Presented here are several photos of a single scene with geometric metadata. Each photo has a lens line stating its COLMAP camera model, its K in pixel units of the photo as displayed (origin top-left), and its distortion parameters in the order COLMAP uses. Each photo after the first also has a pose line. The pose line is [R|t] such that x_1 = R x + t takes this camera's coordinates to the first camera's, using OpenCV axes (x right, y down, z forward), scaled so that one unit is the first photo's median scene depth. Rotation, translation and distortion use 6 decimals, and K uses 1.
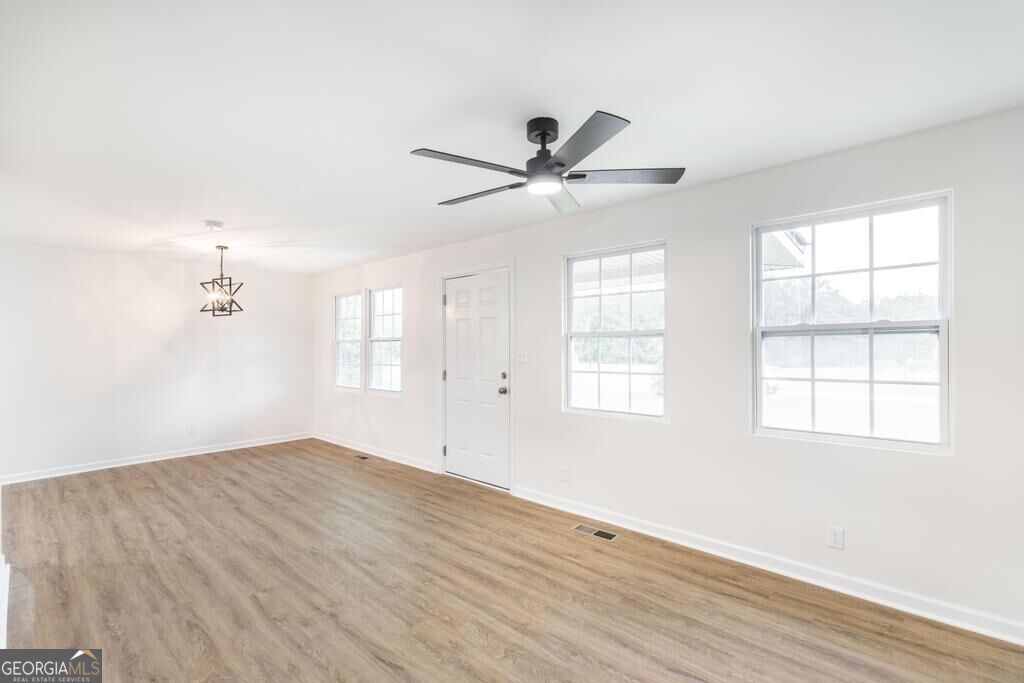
lens RADIAL K [[447.1, 0, 512.2], [0, 447.1, 348.9], [0, 0, 1]] dist [0.003469, 0.000998]
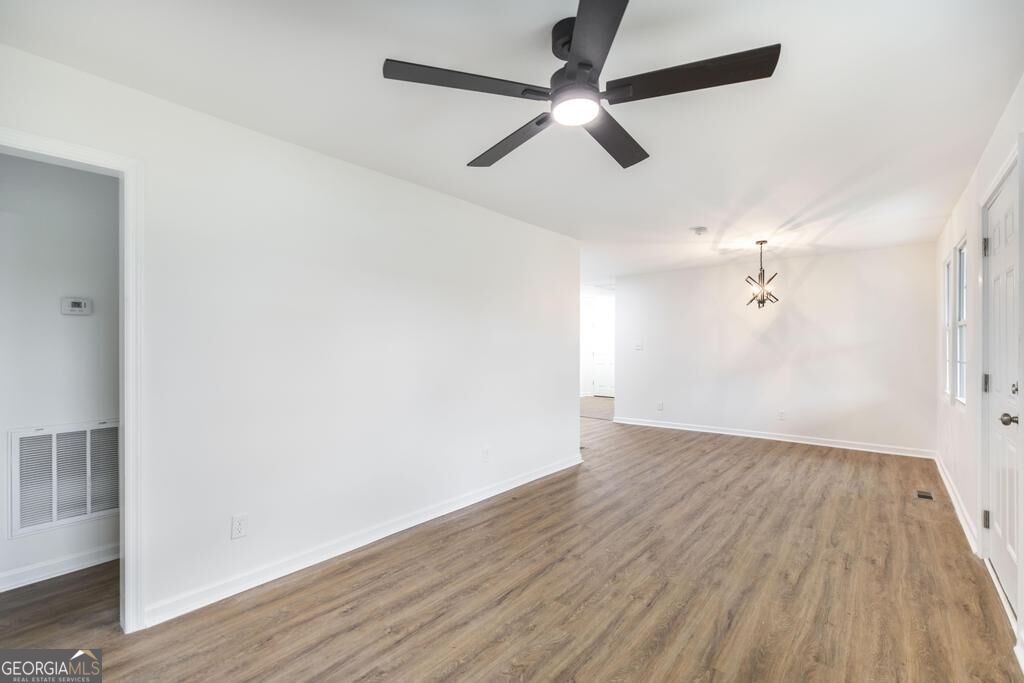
lens RADIAL K [[447.1, 0, 528.9], [0, 447.1, 348.3], [0, 0, 1]] dist [0.003469, 0.000998]
pose [[0.061263, 0.009410, -0.998077, 0.552355], [-0.002456, 0.999954, 0.009277, 0.017582], [0.998119, 0.001883, 0.061283, 0.600256]]
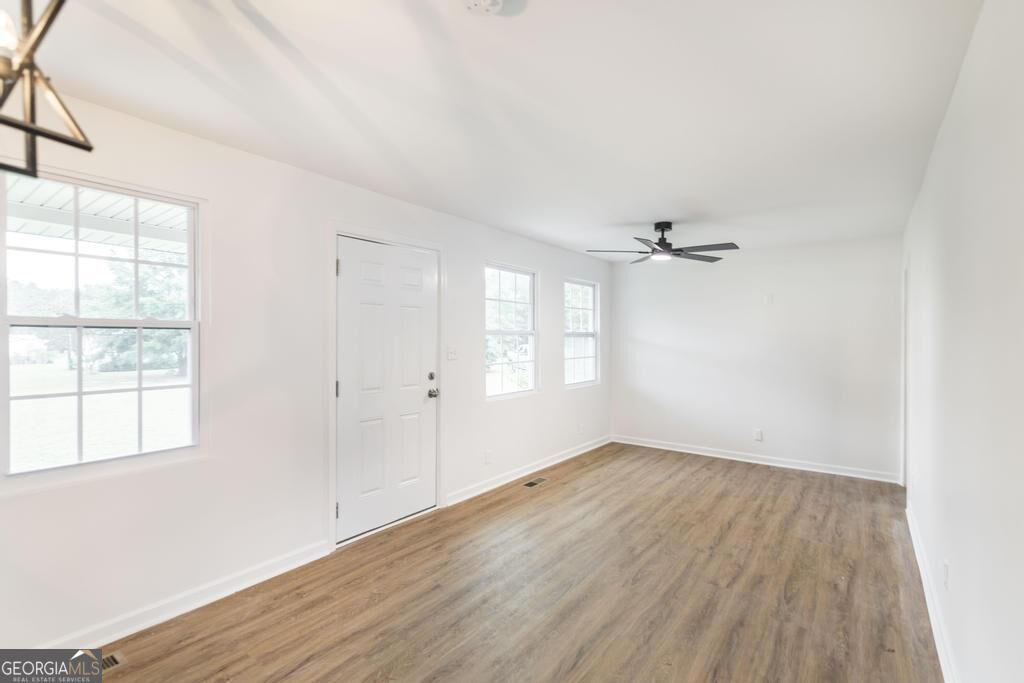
lens RADIAL K [[487.3, 0, 510.6], [0, 487.3, 337.9], [0, 0, 1]] dist [0.010077, -0.001071]
pose [[-0.102446, 0.001573, 0.994737, -1.275837], [-0.004895, 0.999986, -0.002086, -0.016998], [-0.994727, -0.005082, -0.102437, 1.248337]]
